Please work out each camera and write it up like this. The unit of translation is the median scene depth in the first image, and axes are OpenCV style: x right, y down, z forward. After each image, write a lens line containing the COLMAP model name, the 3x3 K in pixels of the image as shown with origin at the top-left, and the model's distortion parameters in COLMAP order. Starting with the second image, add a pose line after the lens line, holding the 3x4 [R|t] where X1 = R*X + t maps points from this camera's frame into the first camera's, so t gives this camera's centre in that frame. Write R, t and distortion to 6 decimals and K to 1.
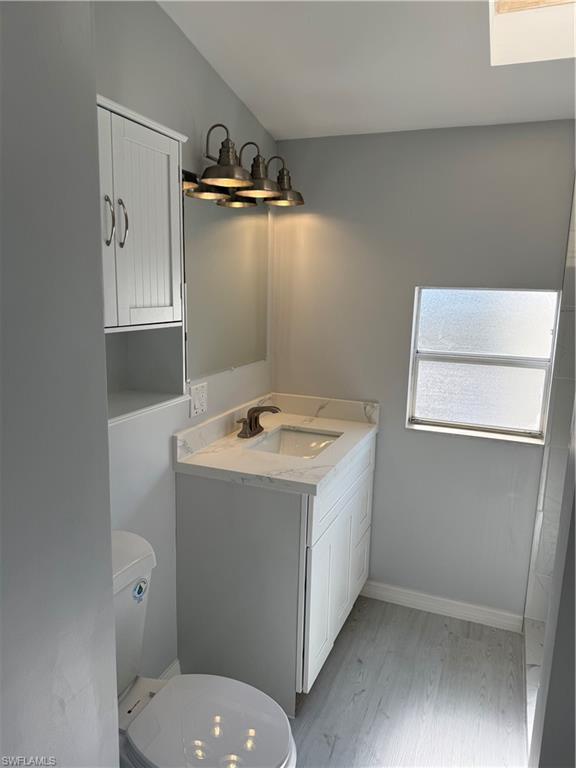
lens RADIAL K [[537.7, 0, 288.0], [0, 537.7, 384.0], [0, 0, 1]] dist [0.100797, -0.125795]
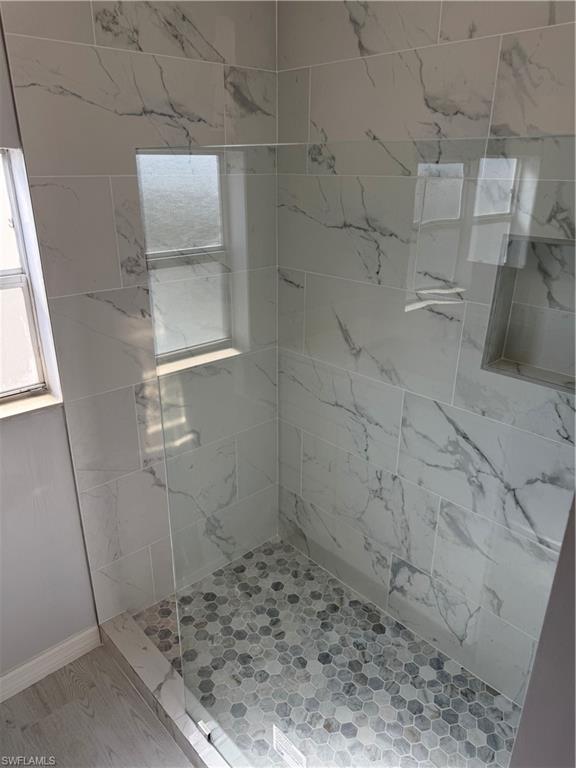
lens RADIAL K [[537.7, 0, 288.0], [0, 537.7, 384.0], [0, 0, 1]] dist [0.100797, -0.125795]
pose [[0.429181, -0.368497, 0.824629, 0.051262], [0.163834, 0.929606, 0.330139, -0.079383], [-0.888235, -0.006587, 0.459341, 0.442086]]
